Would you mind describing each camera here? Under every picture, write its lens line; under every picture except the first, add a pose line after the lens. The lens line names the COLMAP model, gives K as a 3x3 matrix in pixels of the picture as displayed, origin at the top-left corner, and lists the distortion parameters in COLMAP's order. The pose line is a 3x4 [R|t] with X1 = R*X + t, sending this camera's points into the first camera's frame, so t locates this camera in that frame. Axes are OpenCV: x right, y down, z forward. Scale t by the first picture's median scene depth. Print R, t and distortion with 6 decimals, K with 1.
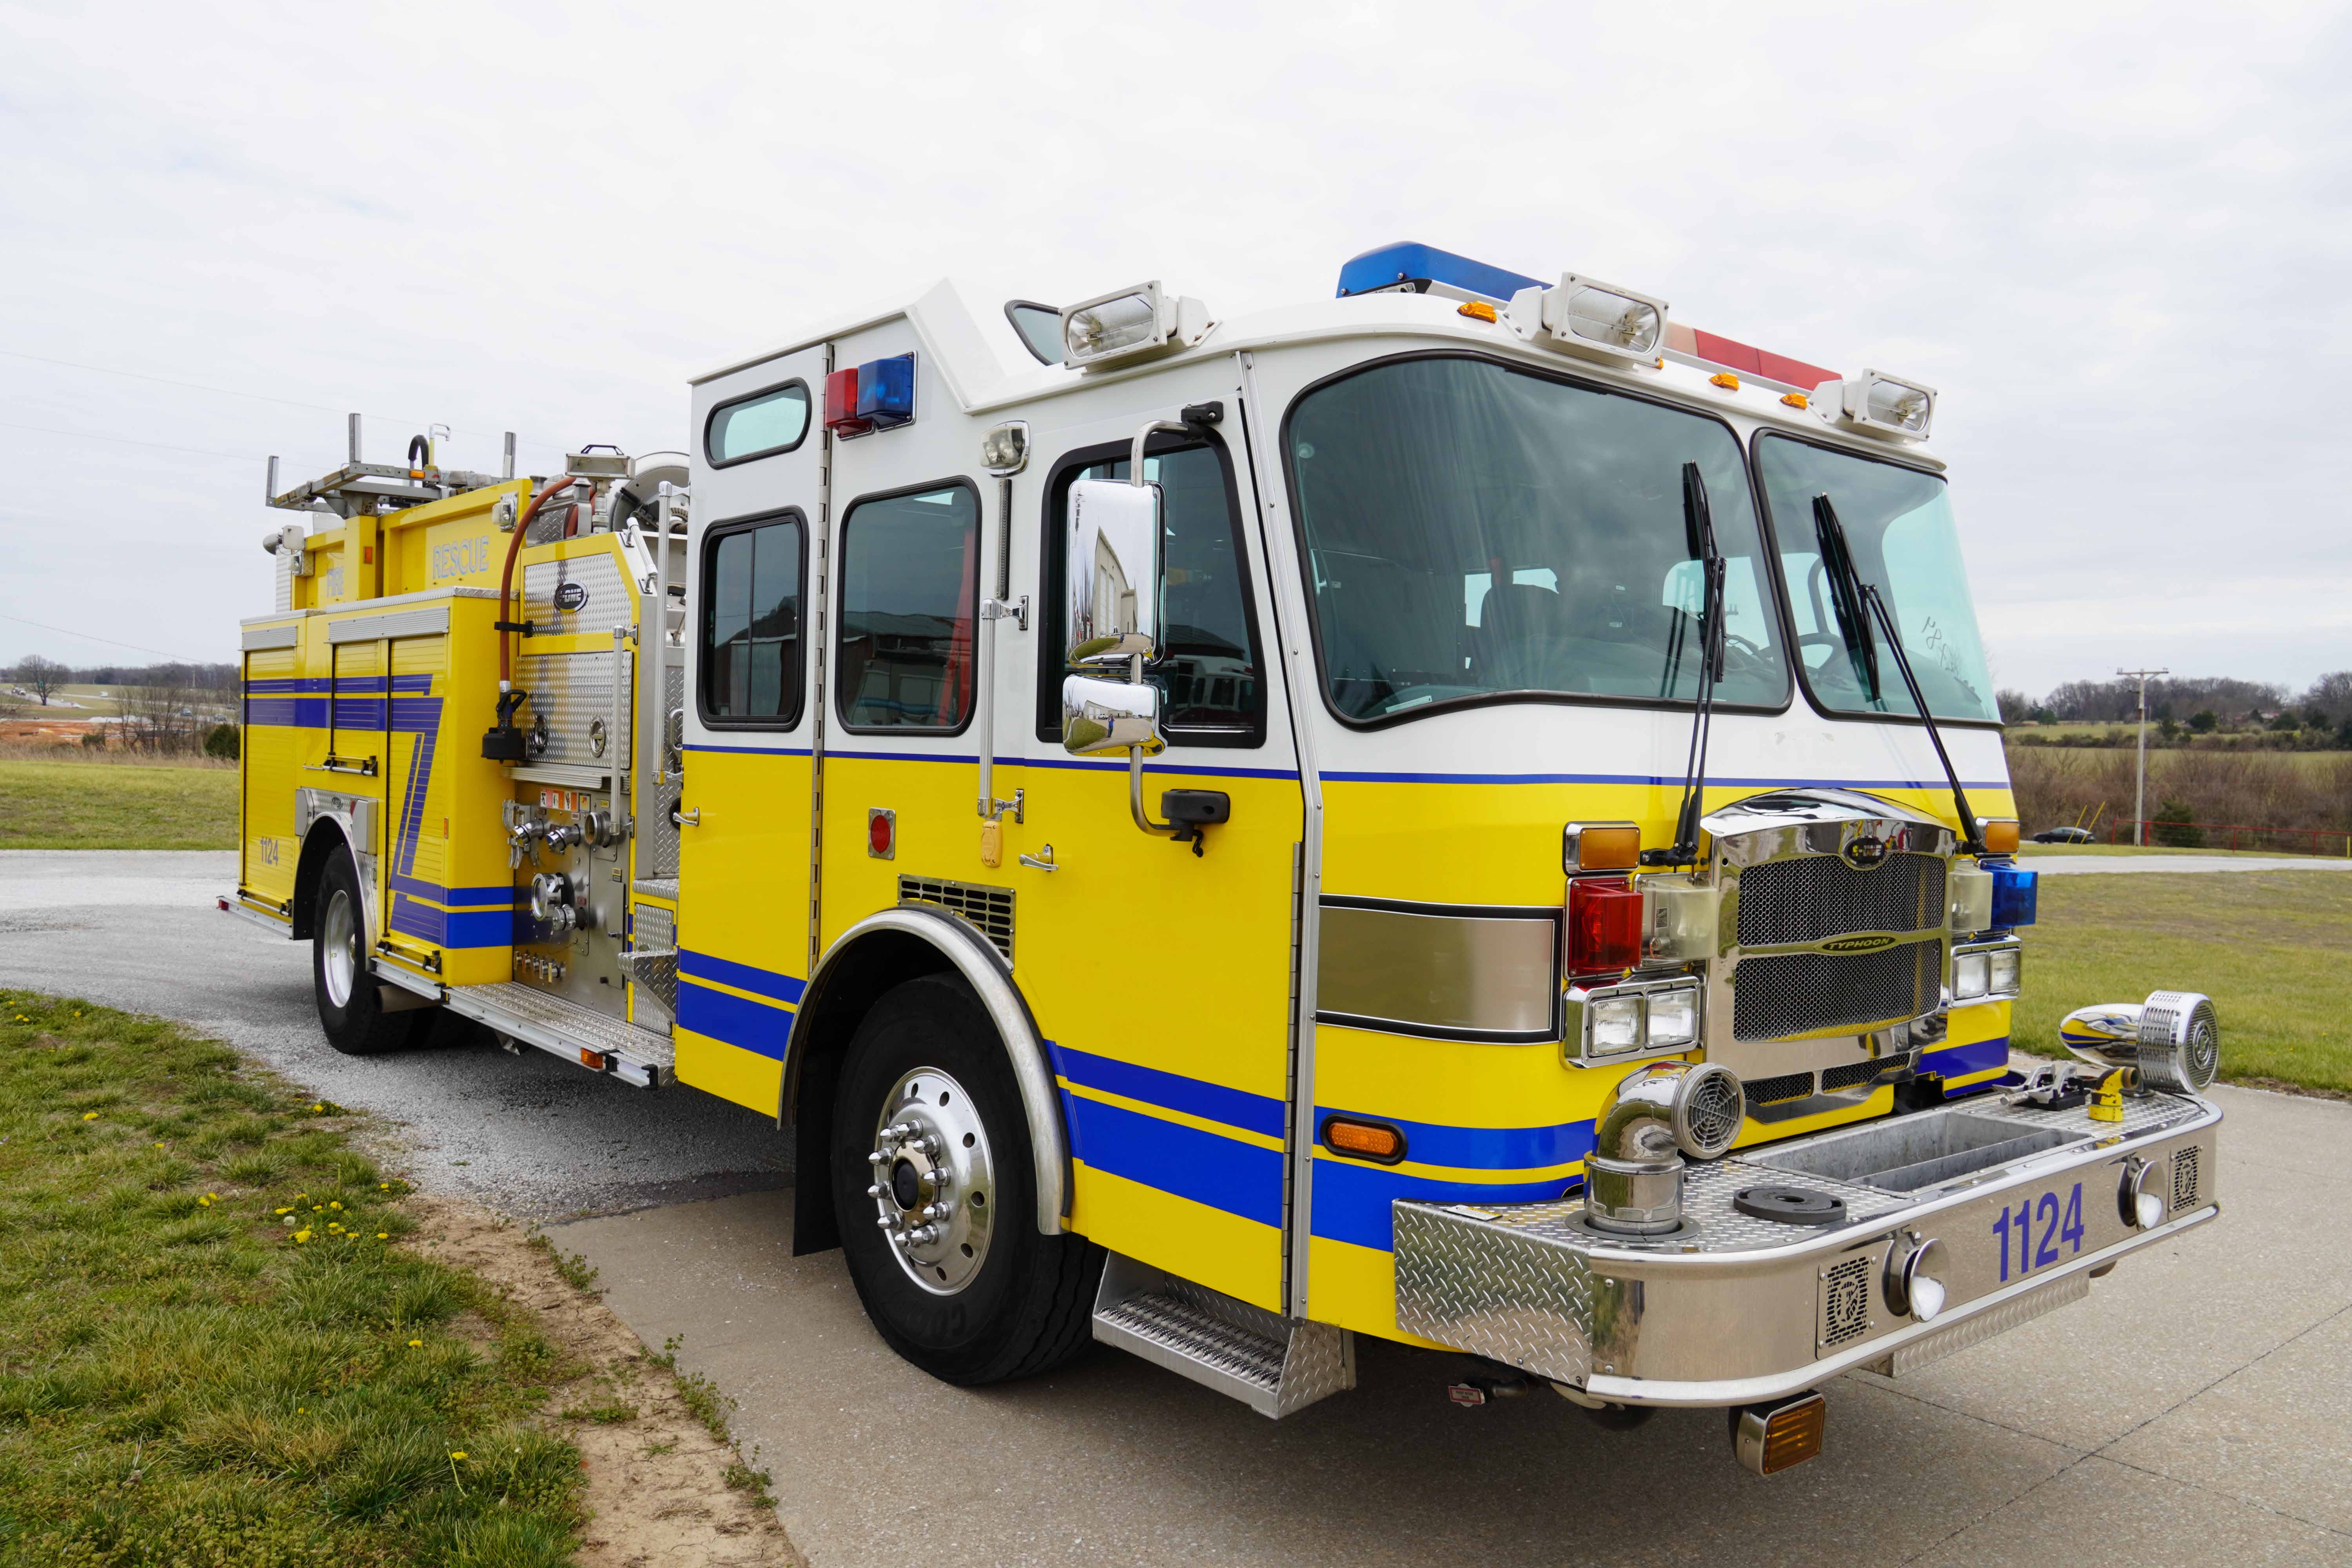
lens RADIAL K [[1749.4, 0, 1176.0], [0, 1749.4, 784.0], [0, 0, 1]] dist [-0.040441, 0.035313]
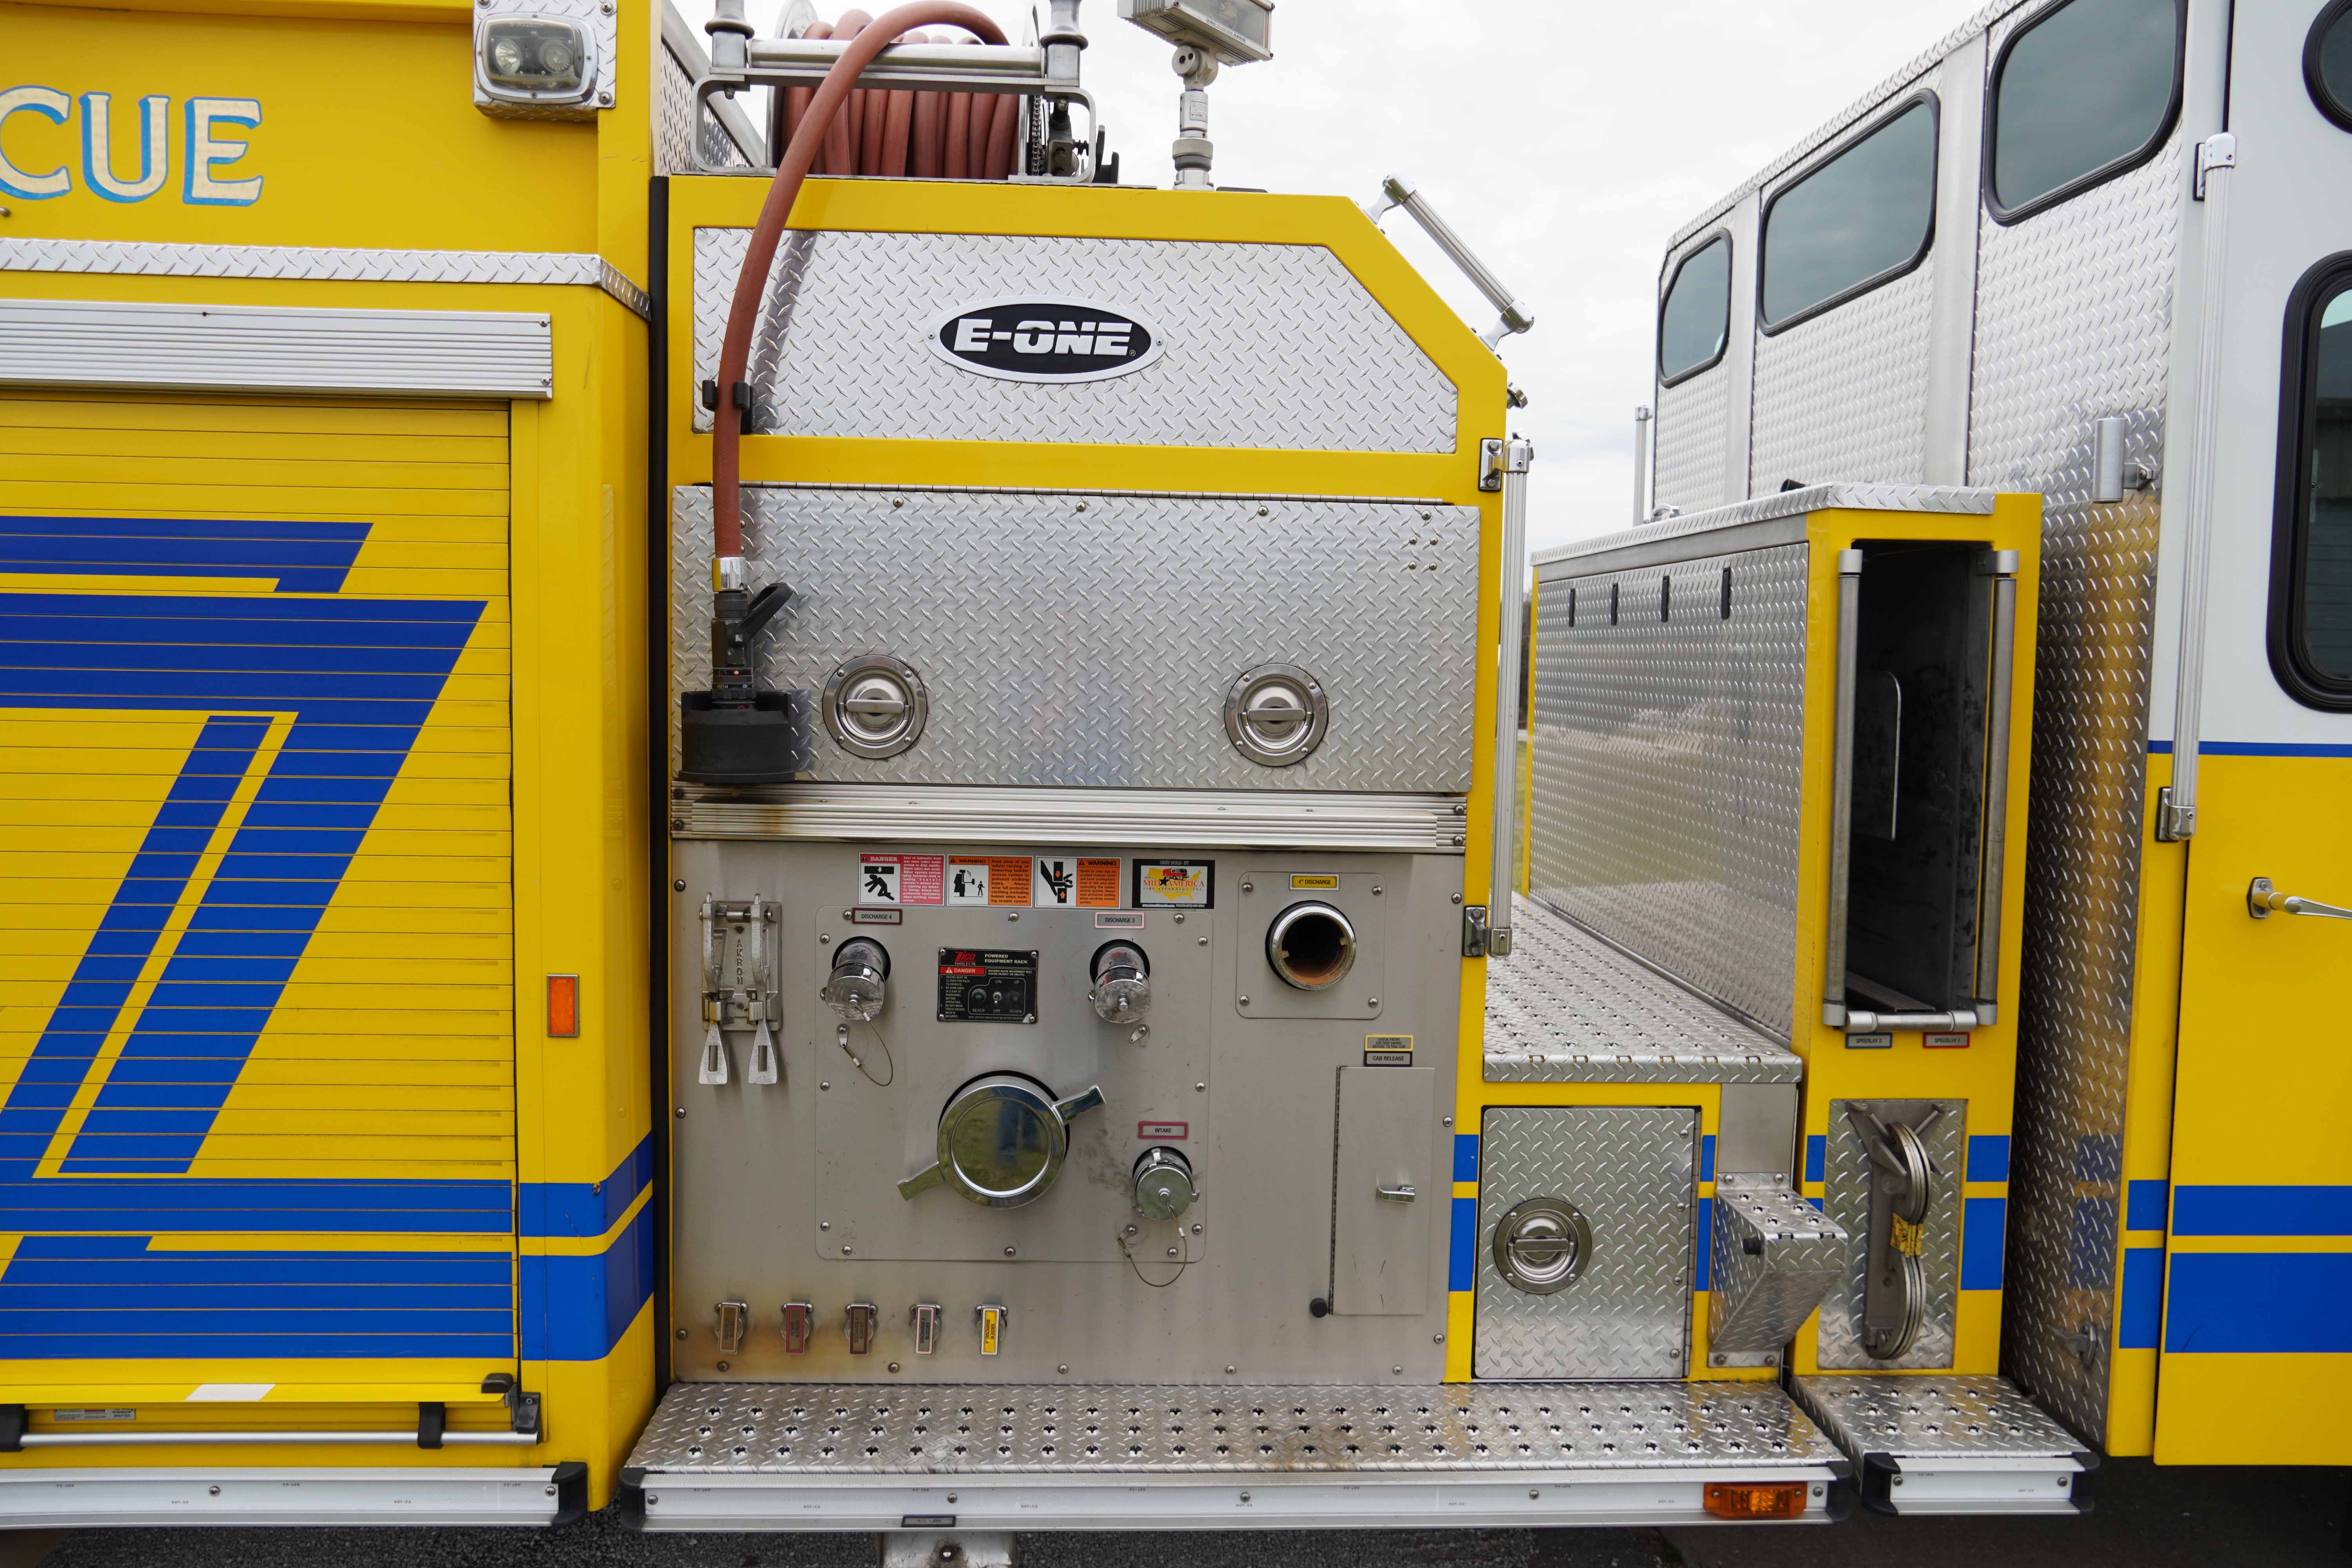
lens RADIAL K [[1800.8, 0, 1185.6], [0, 1800.8, 790.4], [0, 0, 1]] dist [-0.039968, 0.051186]
pose [[0.602294, -0.073933, 0.794843, -1.112624], [0.019502, 0.996767, 0.077938, -0.069737], [-0.798036, -0.031441, 0.601789, 1.276206]]
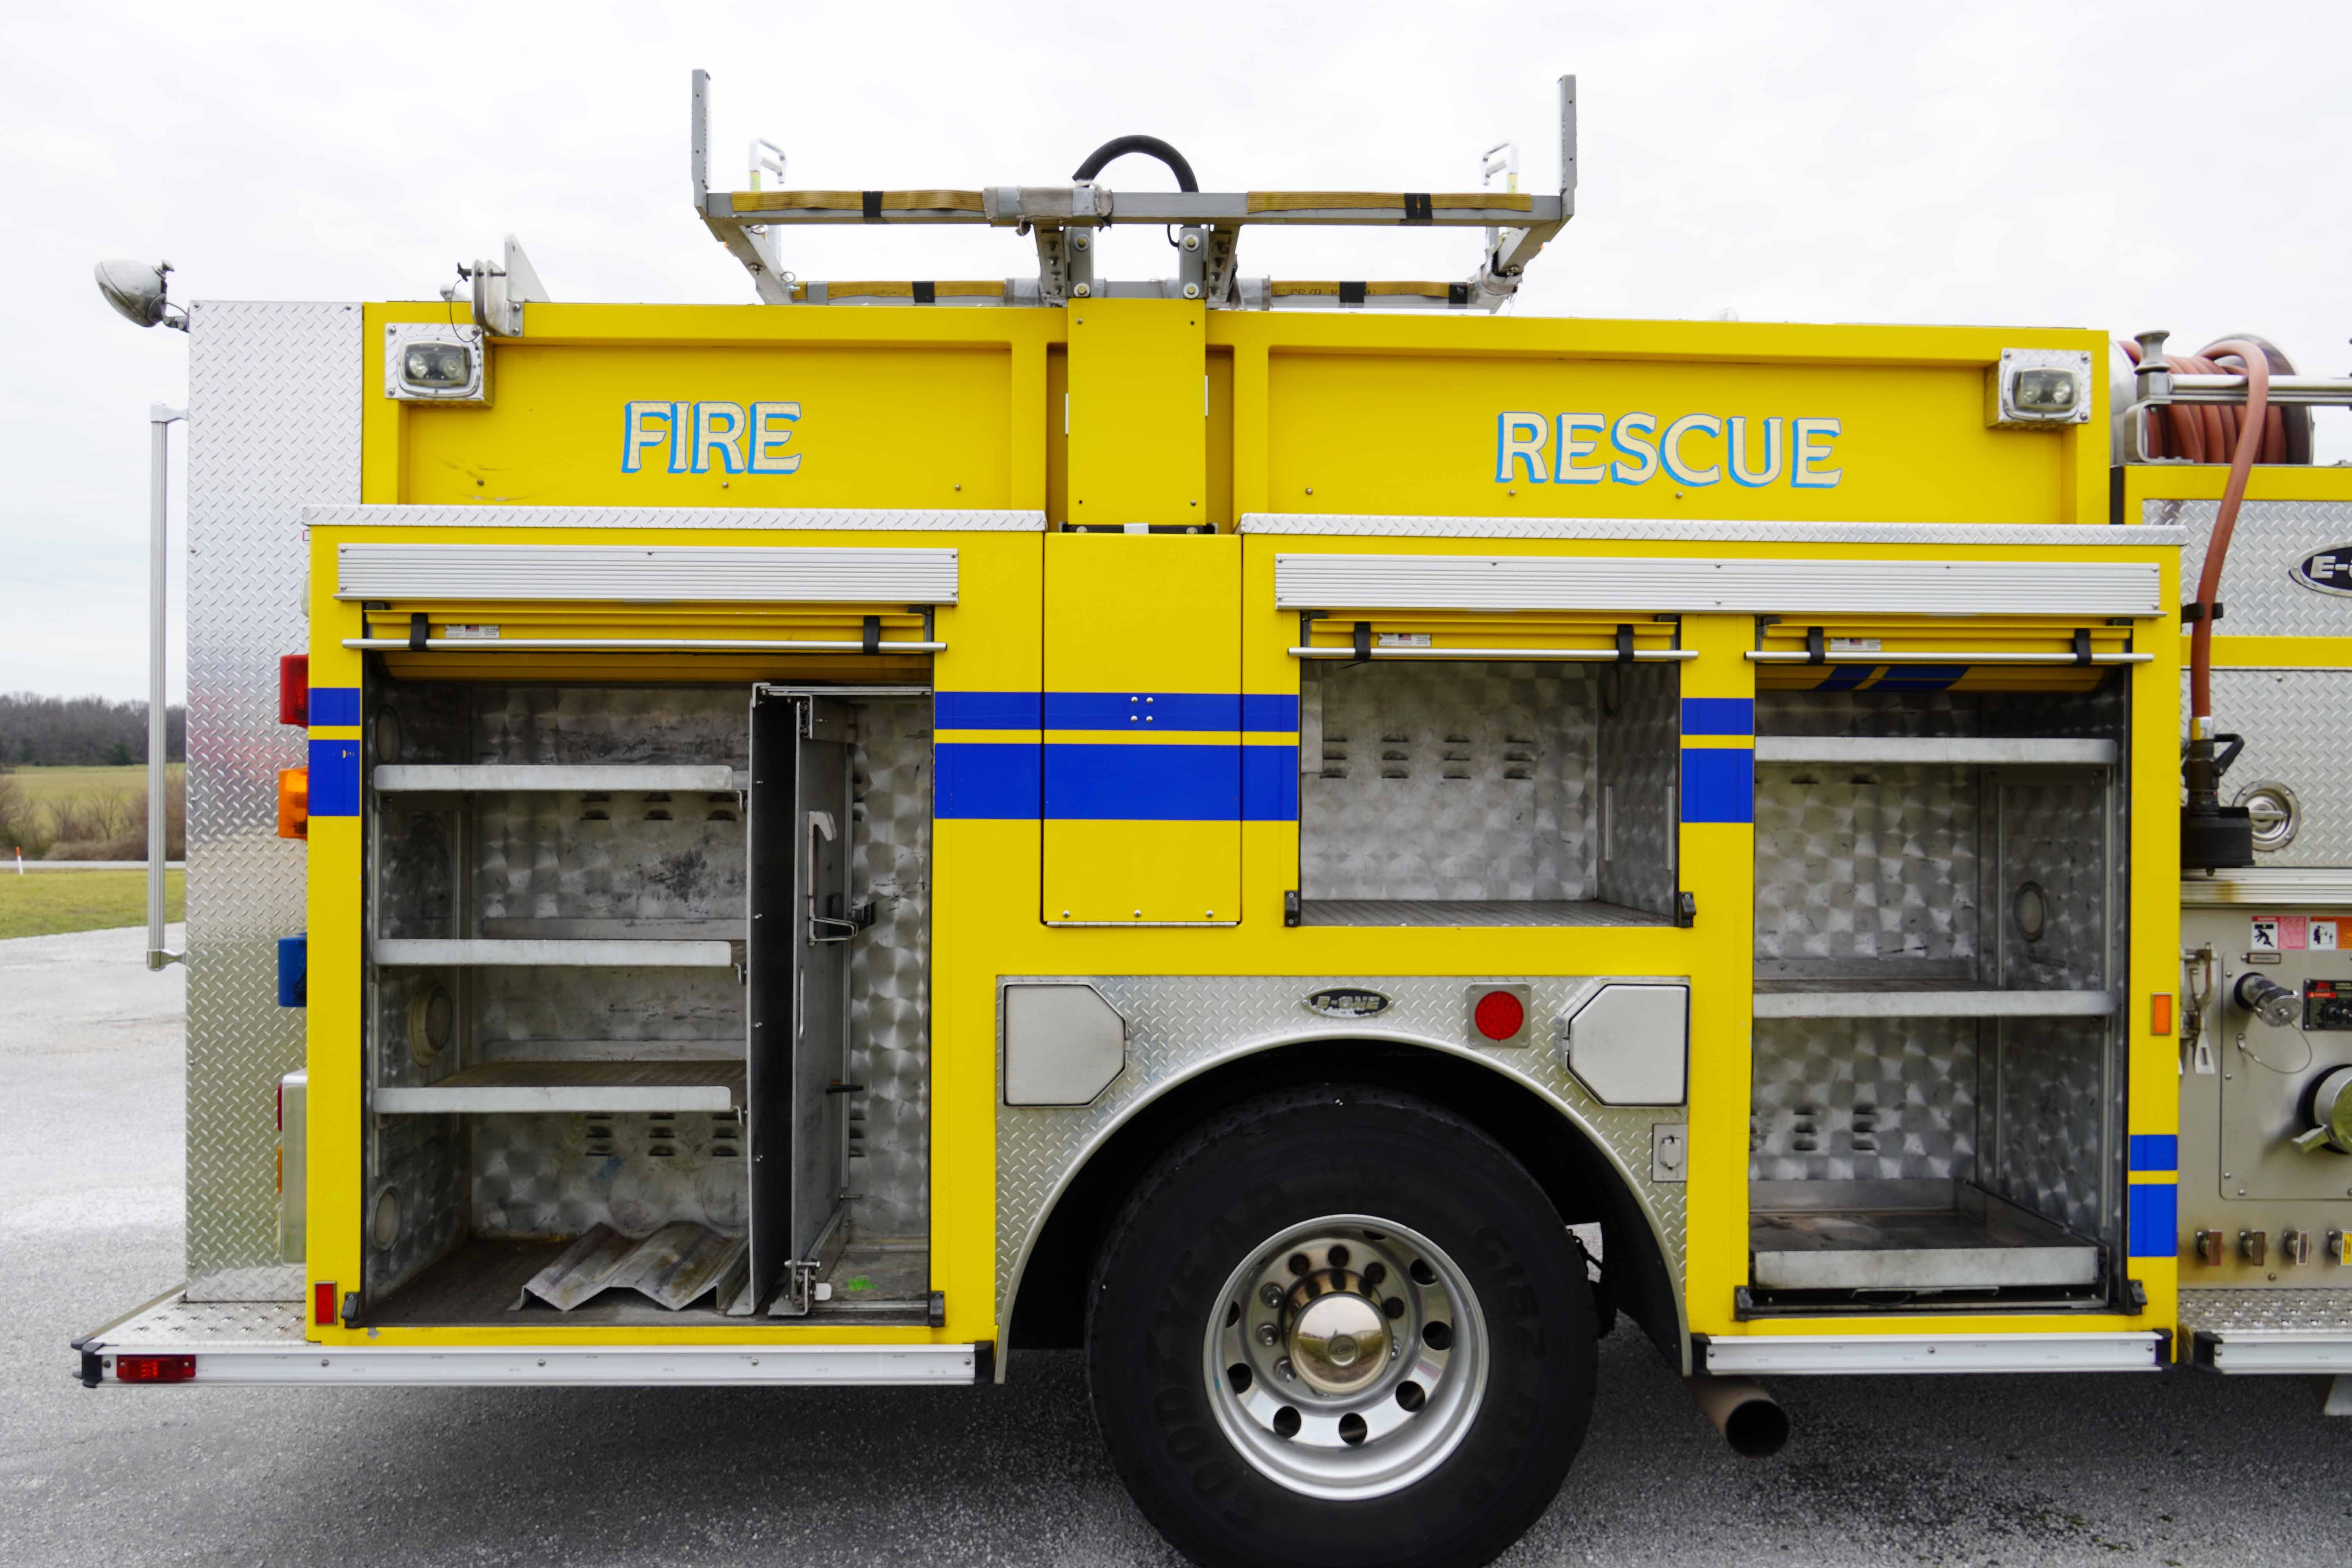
lens RADIAL K [[1749.4, 0, 1176.0], [0, 1749.4, 784.0], [0, 0, 1]] dist [-0.040441, 0.035313]
pose [[0.614467, -0.022019, 0.788635, -1.769548], [0.035369, 0.999374, 0.000345, -0.089834], [-0.788149, 0.027681, 0.614861, 1.657700]]
